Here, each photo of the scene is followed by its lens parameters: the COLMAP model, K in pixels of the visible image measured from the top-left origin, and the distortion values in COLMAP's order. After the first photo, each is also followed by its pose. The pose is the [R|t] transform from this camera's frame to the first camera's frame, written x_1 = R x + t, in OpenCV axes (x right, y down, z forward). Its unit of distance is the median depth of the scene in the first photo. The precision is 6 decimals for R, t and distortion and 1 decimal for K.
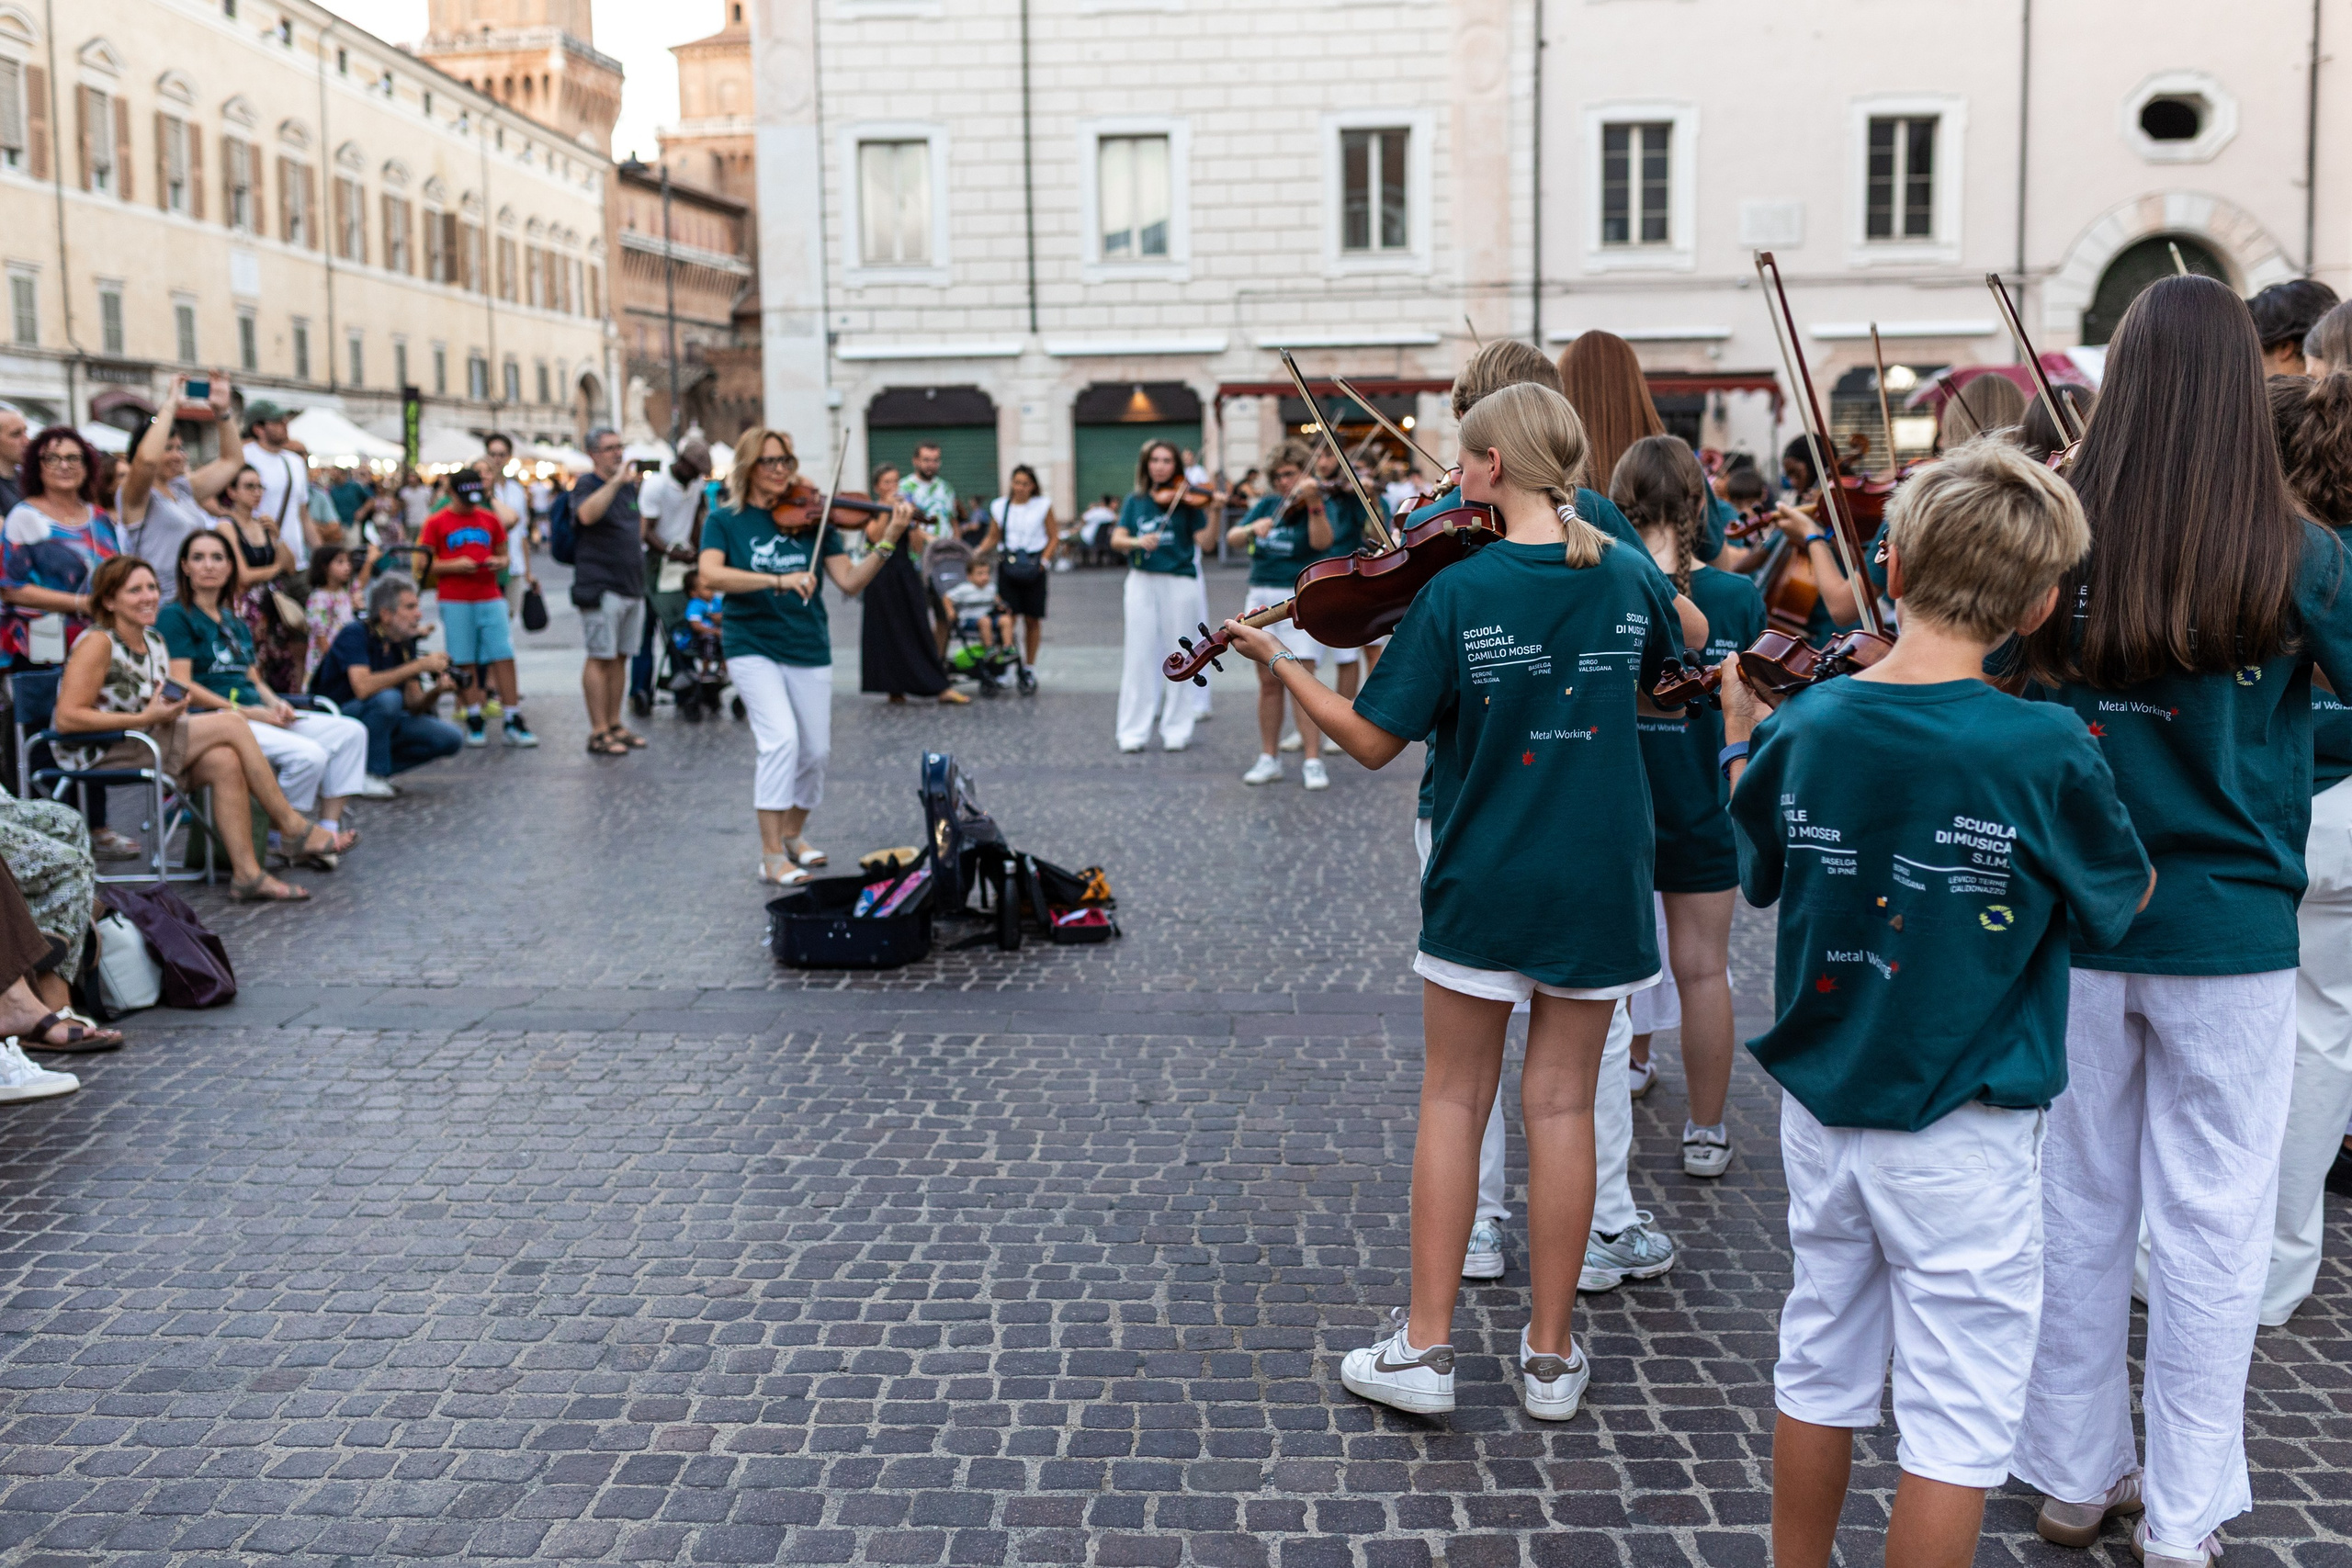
lens RADIAL K [[2358.1, 0, 1176.0], [0, 2358.1, 784.0], [0, 0, 1]] dist [-0.007190, 0.011635]
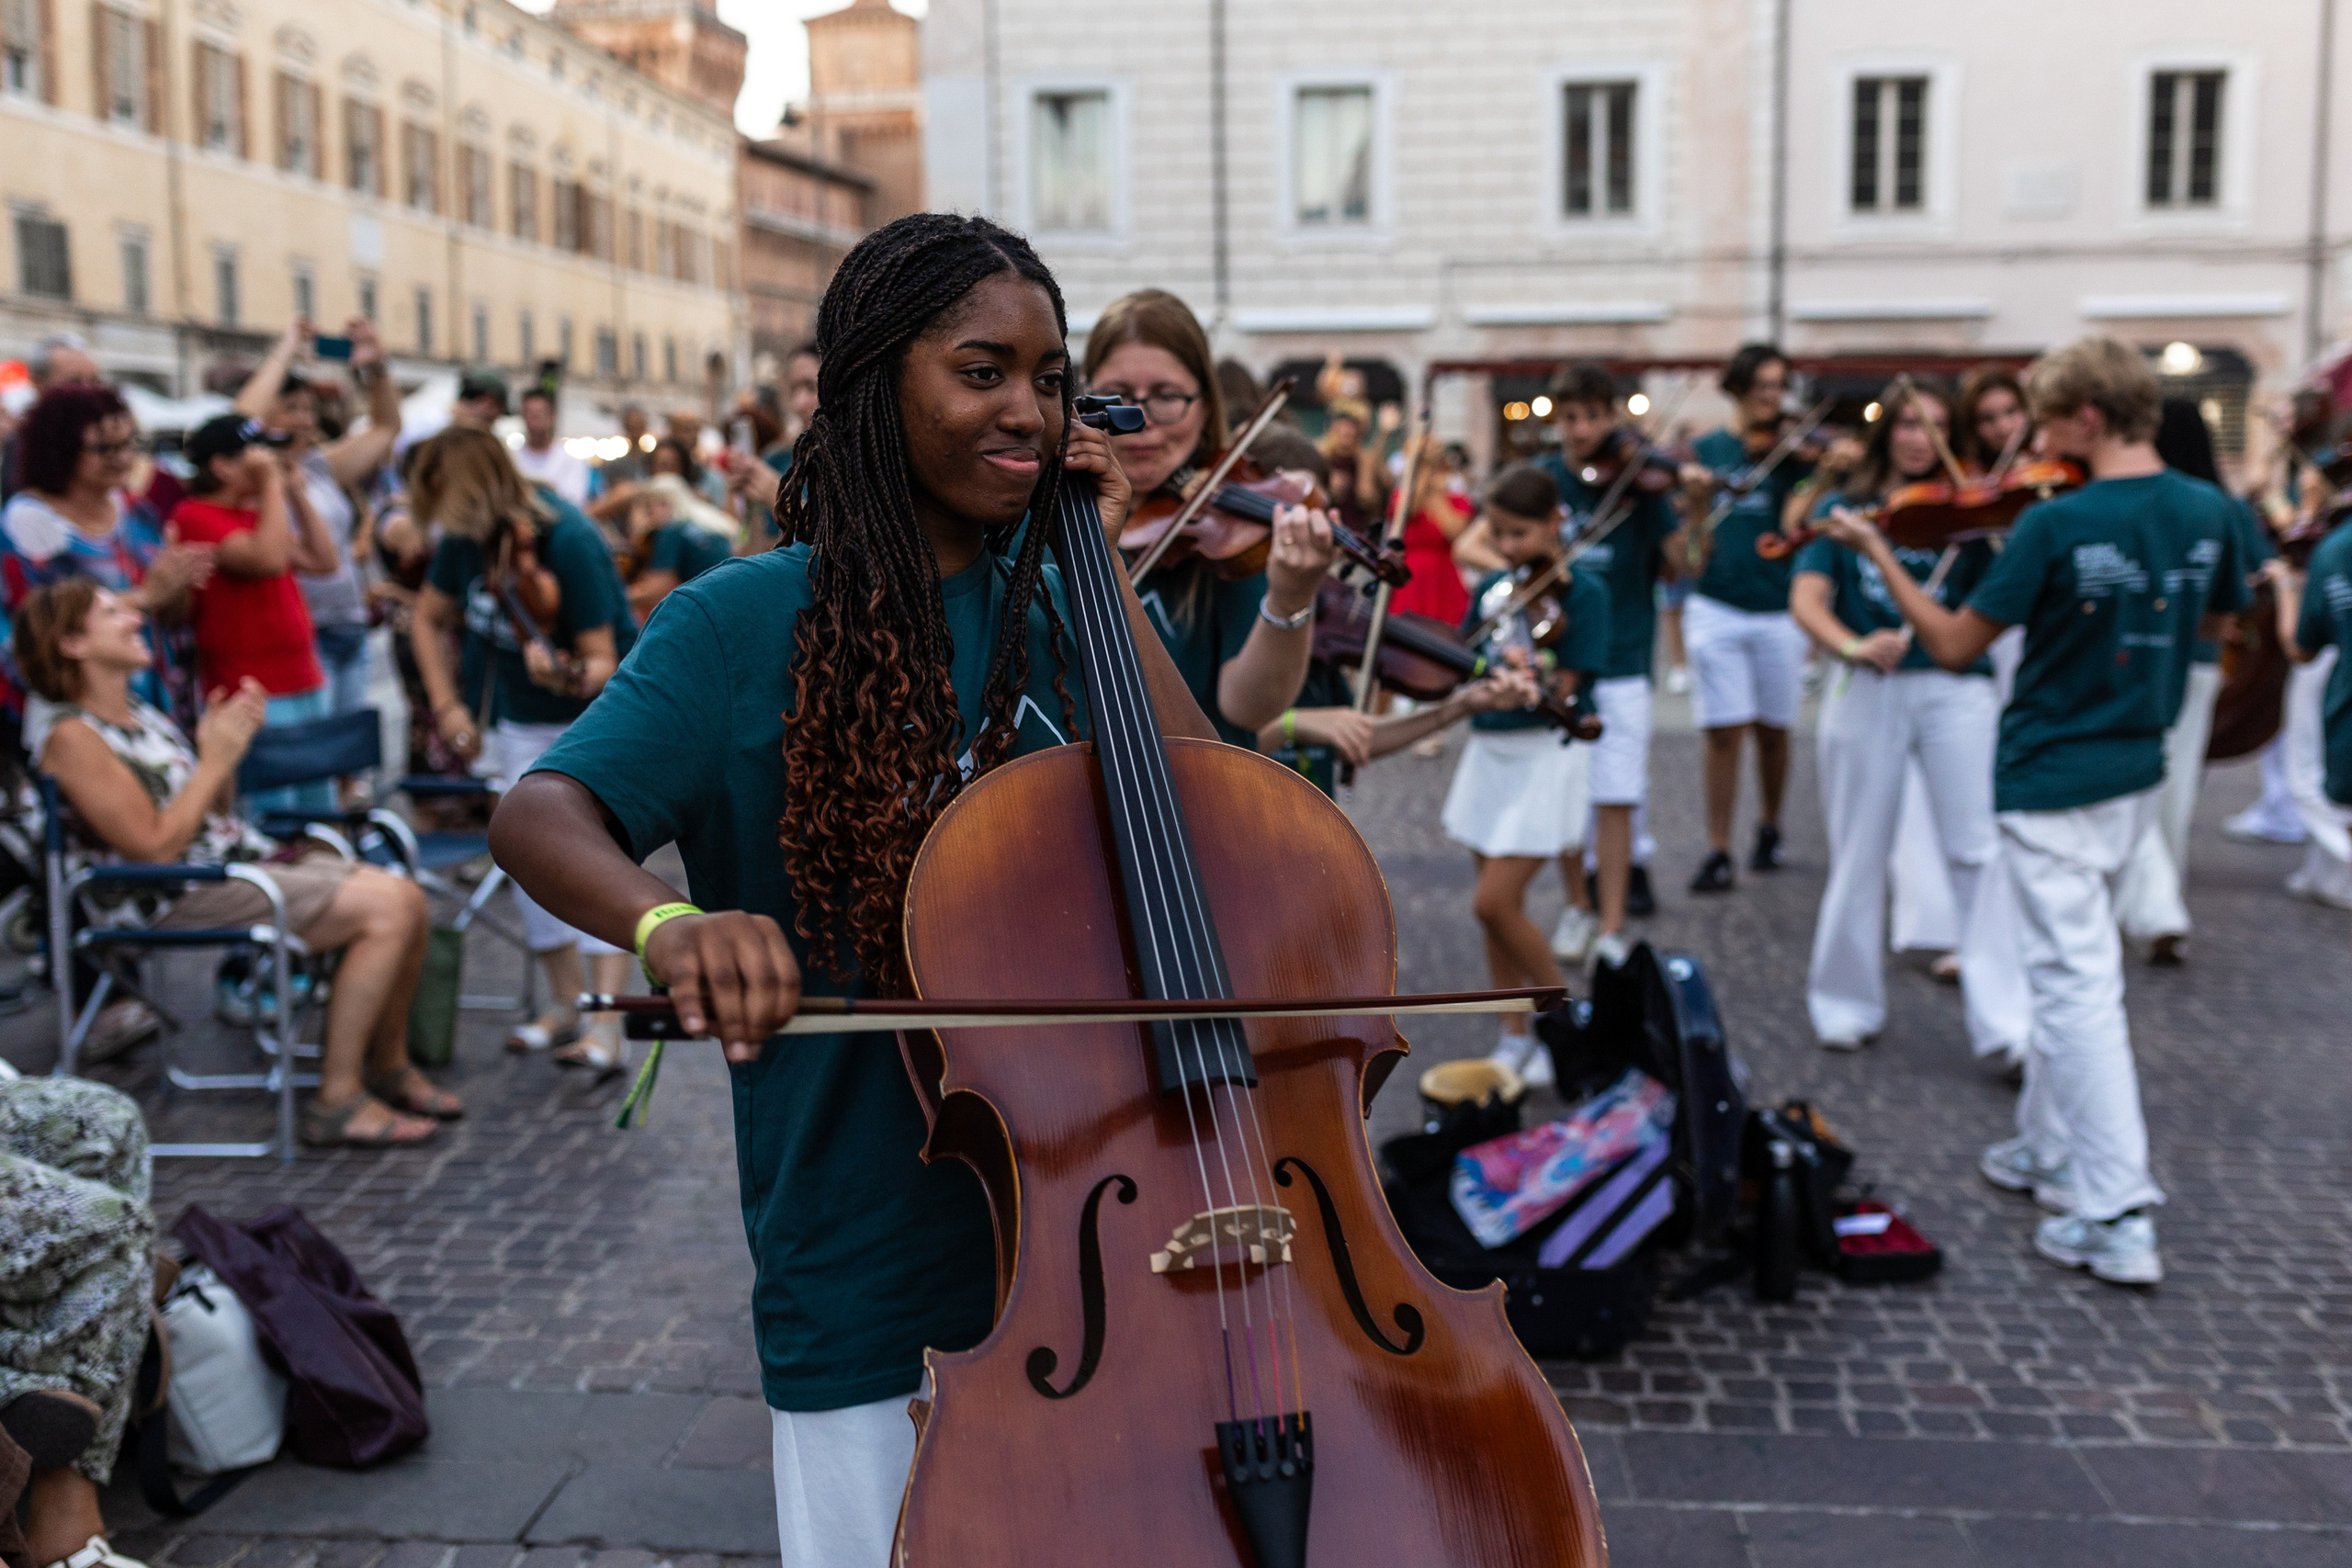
lens RADIAL K [[2273.4, 0, 1176.0], [0, 2273.4, 784.0], [0, 0, 1]] dist [0.005195, -0.012792]
pose [[0.999494, 0.012894, -0.029073, -0.050088], [-0.012589, 0.999864, 0.010632, -0.014208], [0.029207, -0.010261, 0.999521, 0.114207]]
